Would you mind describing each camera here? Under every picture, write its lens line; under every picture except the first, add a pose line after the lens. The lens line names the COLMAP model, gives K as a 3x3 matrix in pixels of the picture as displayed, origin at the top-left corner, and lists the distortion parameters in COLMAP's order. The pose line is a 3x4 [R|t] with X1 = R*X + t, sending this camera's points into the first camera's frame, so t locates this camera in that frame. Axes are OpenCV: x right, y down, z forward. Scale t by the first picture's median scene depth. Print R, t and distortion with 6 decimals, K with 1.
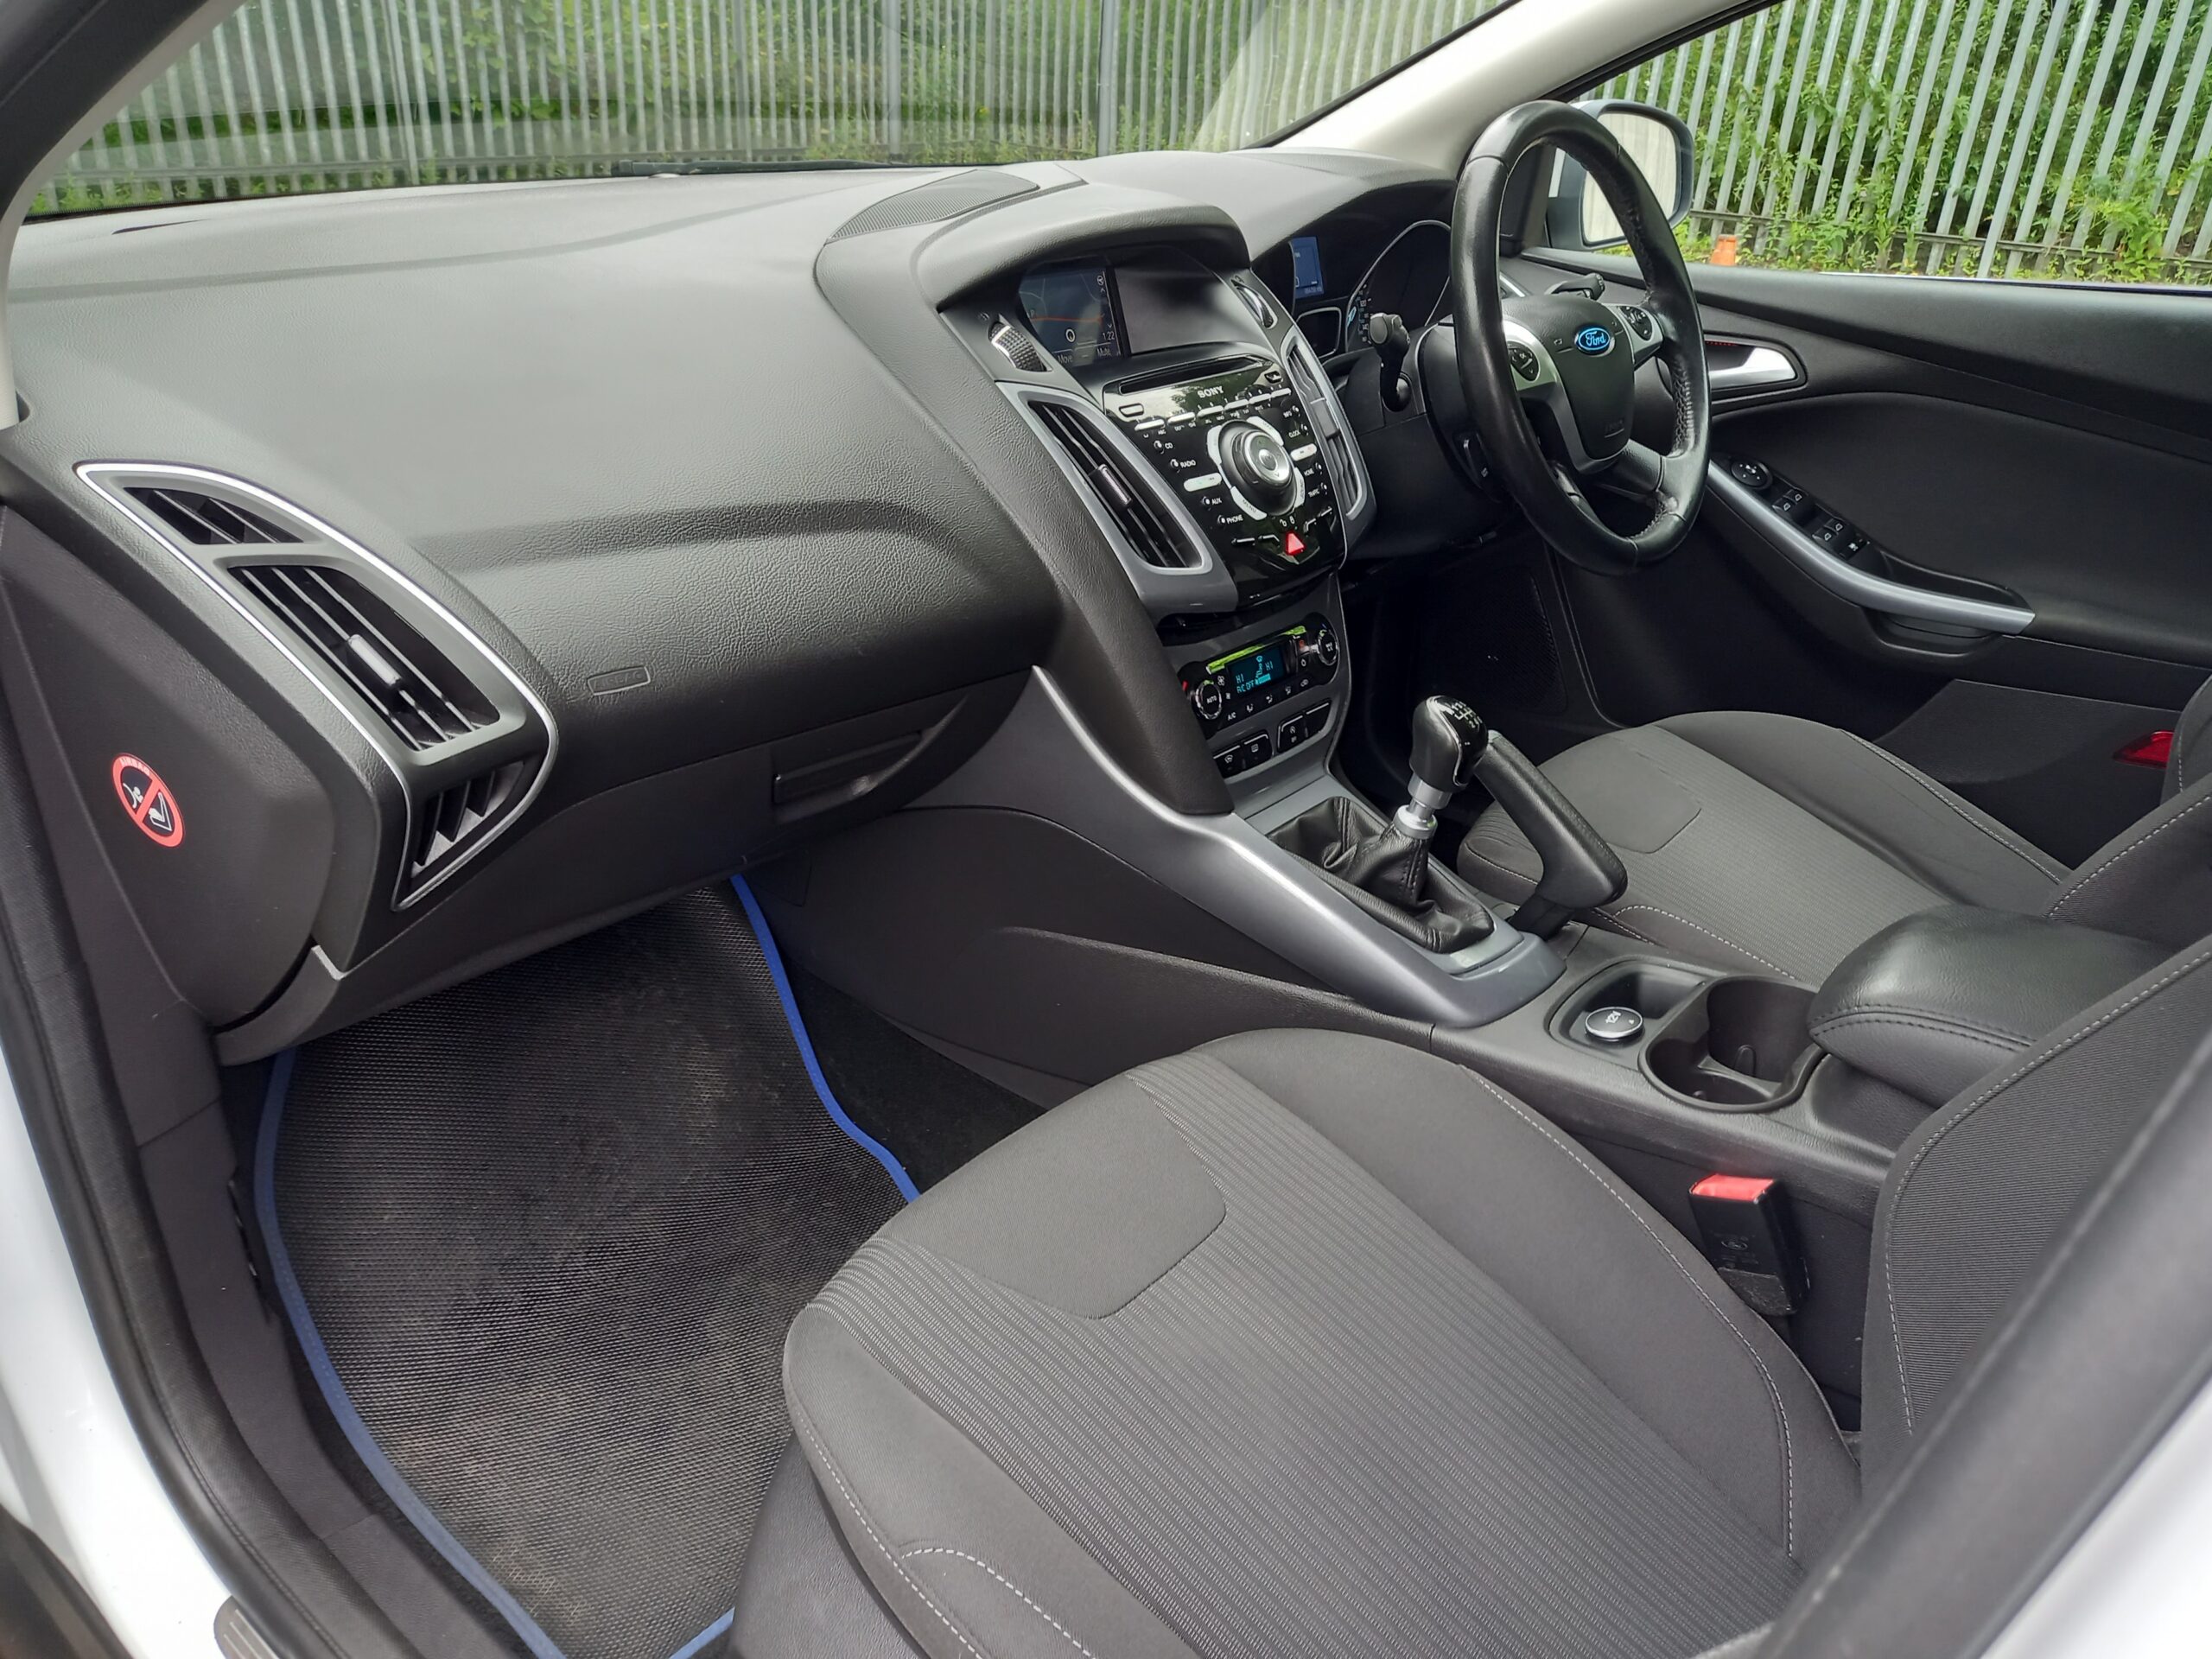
lens RADIAL K [[1594.8, 0, 1070.5], [0, 1594.8, 833.8], [0, 0, 1]] dist [0.008508, 0.002383]
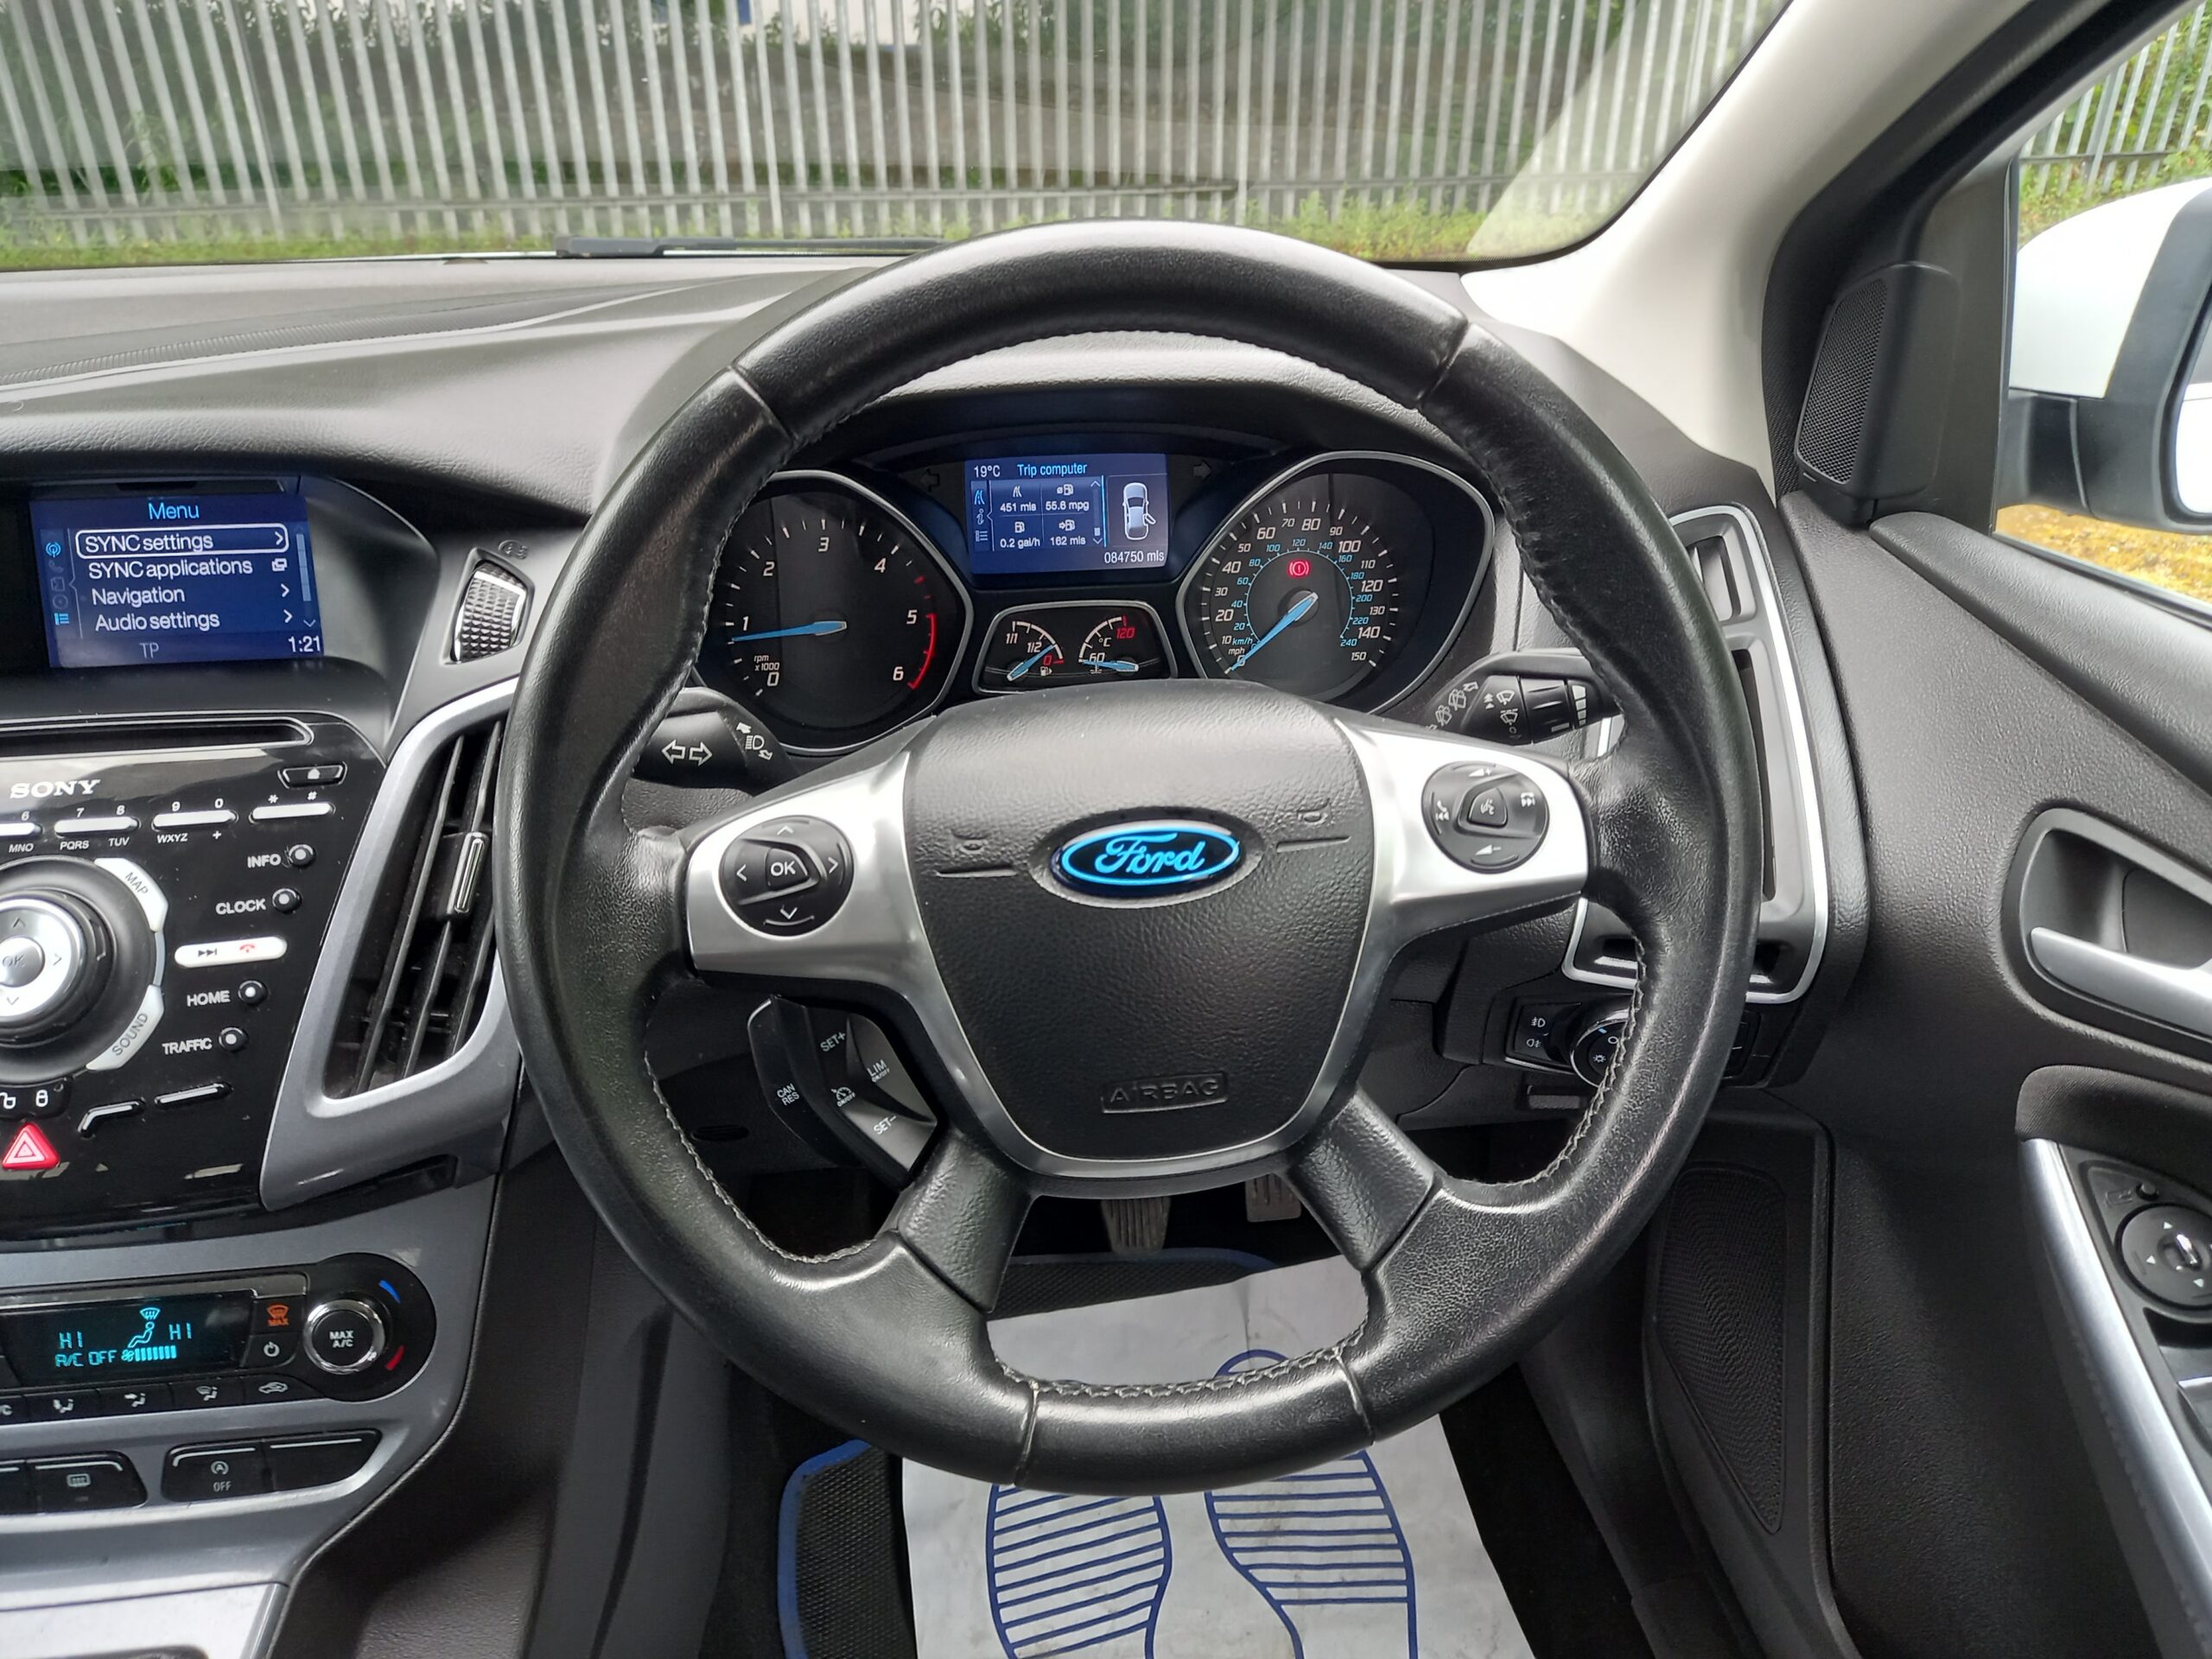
lens RADIAL K [[1601.2, 0, 1096.6], [0, 1601.2, 837.7], [0, 0, 1]] dist [0.056837, -0.062310]
pose [[0.744239, 0.276644, -0.607928, 0.618493], [-0.281884, 0.955255, 0.089610, -0.388450], [0.605516, 0.104674, 0.788919, 0.783987]]
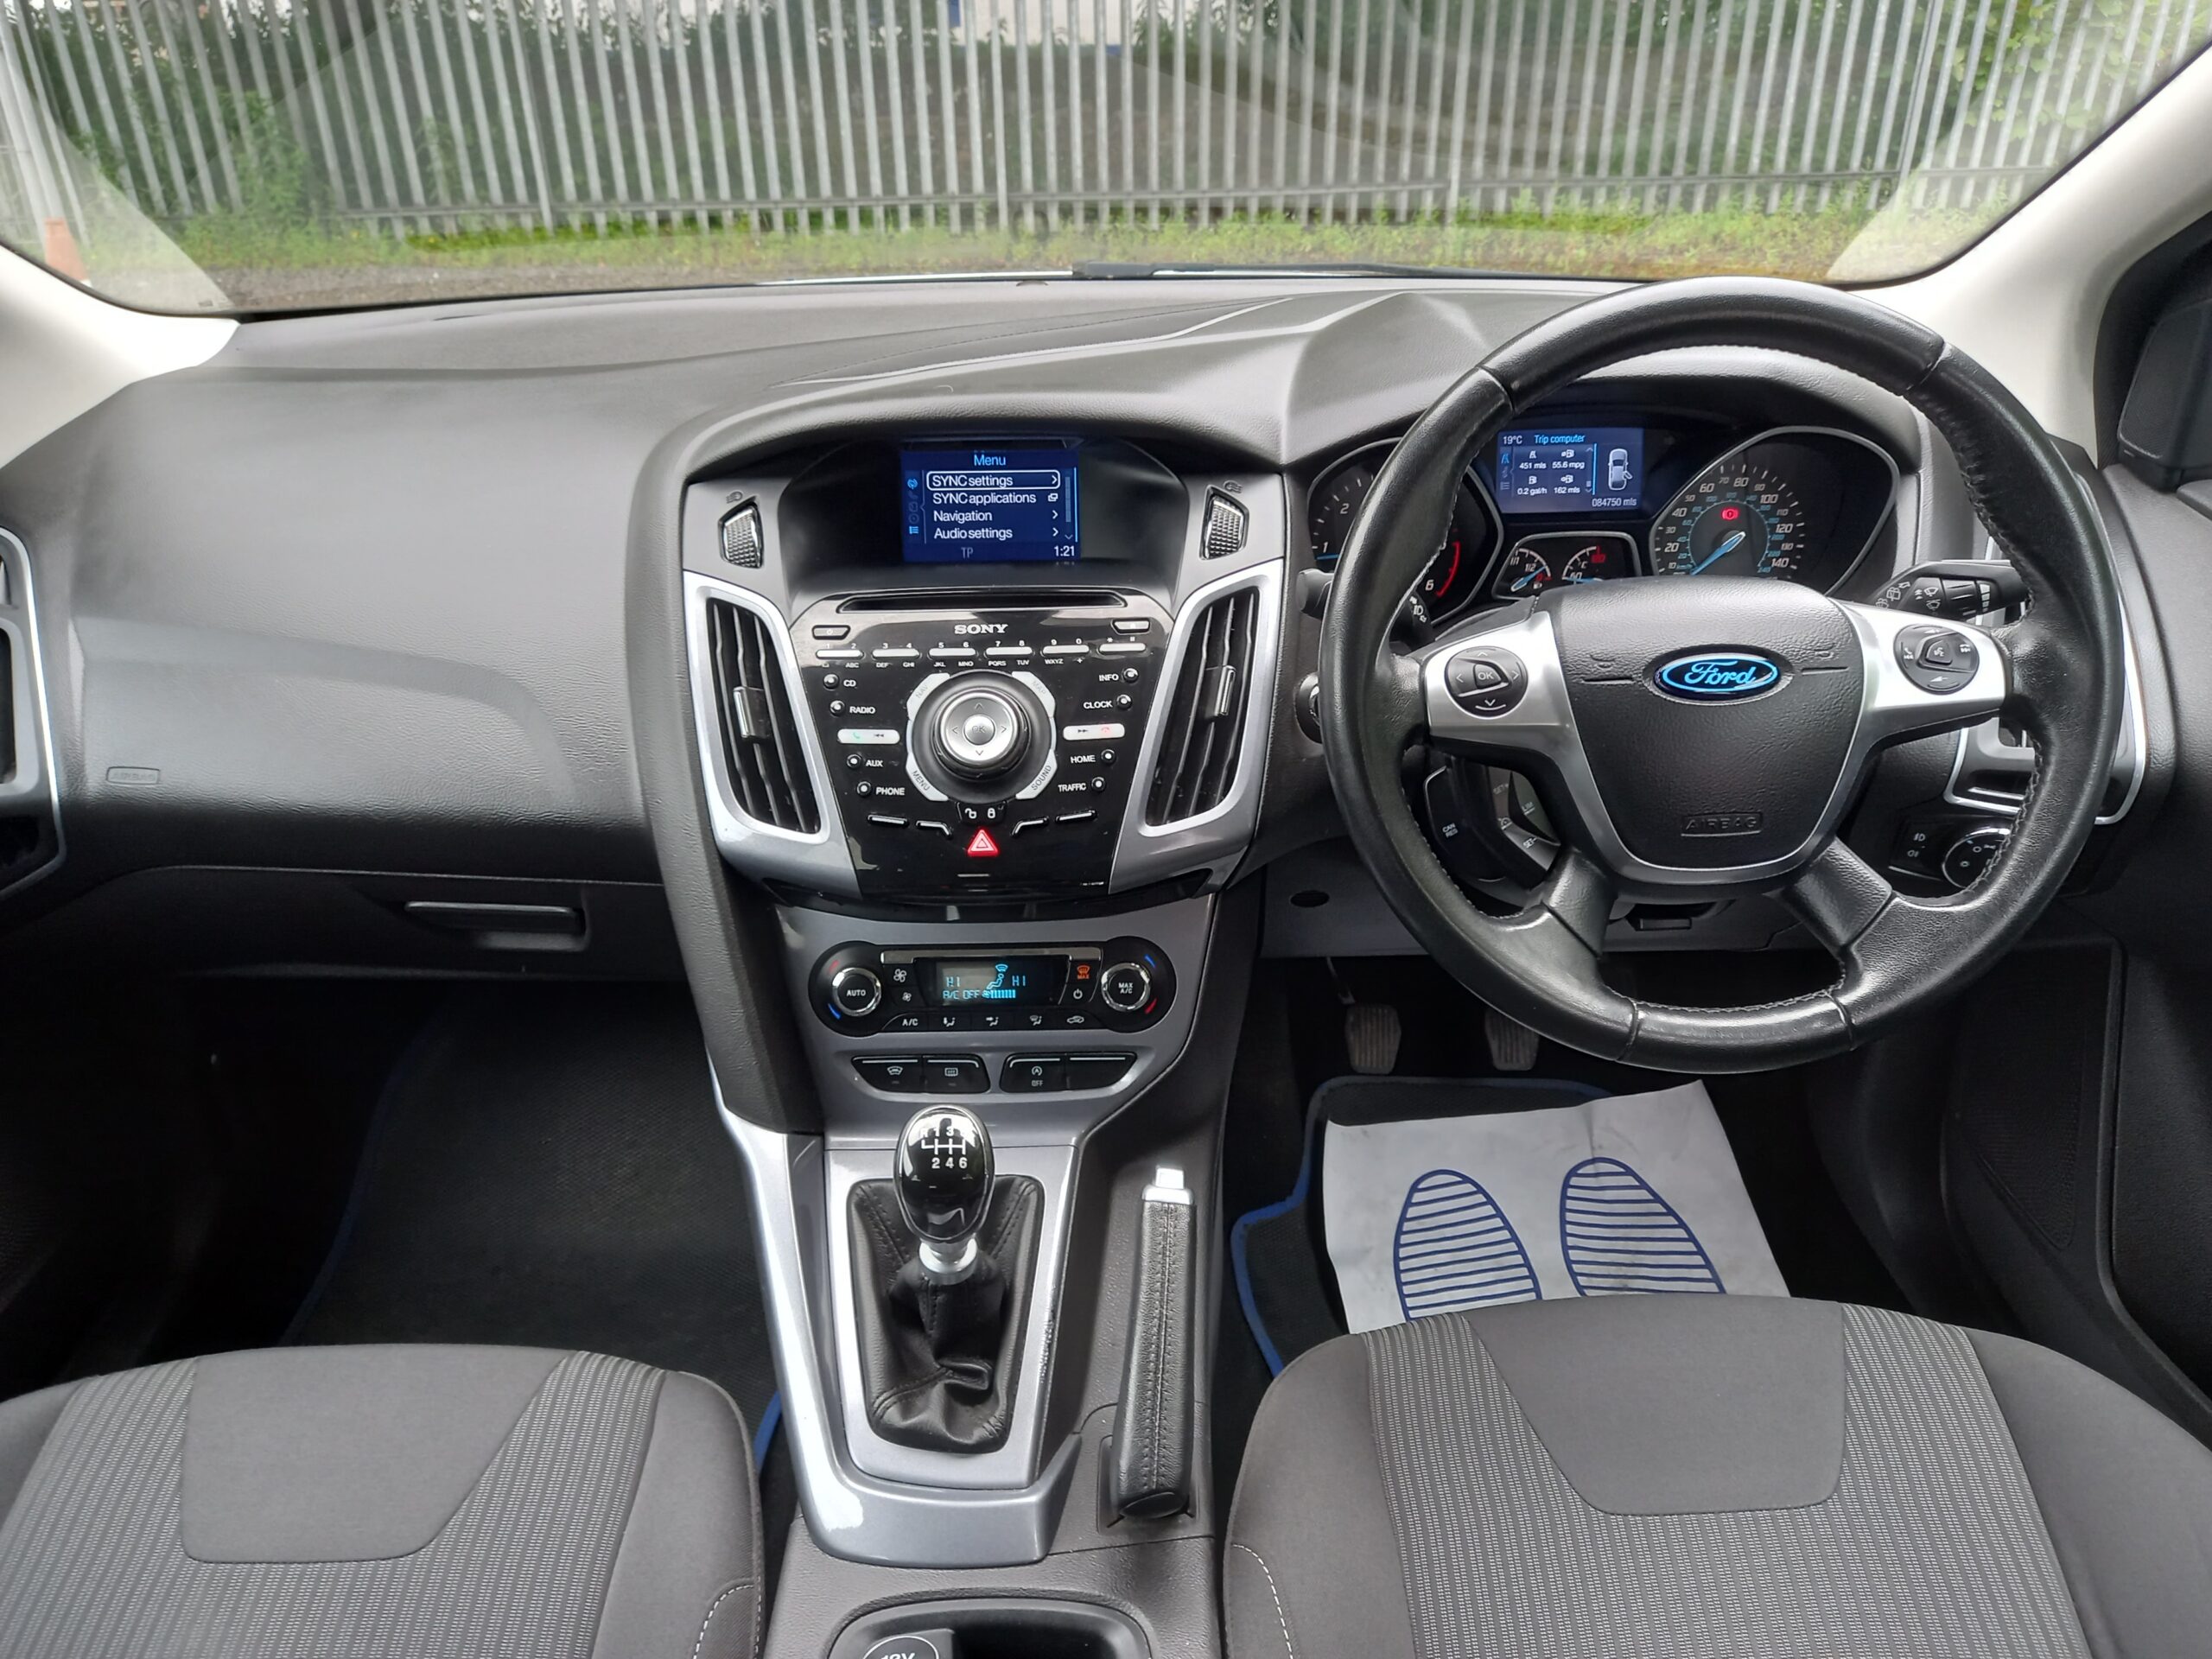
lens RADIAL K [[1597.1, 0, 1100.5], [0, 1597.1, 841.0], [0, 0, 1]] dist [0.053281, -0.058853]
pose [[0.672446, 0.307435, -0.673276, 0.675548], [-0.307113, 0.943545, 0.124113, -0.287457], [0.673423, 0.123313, 0.728900, 0.465360]]
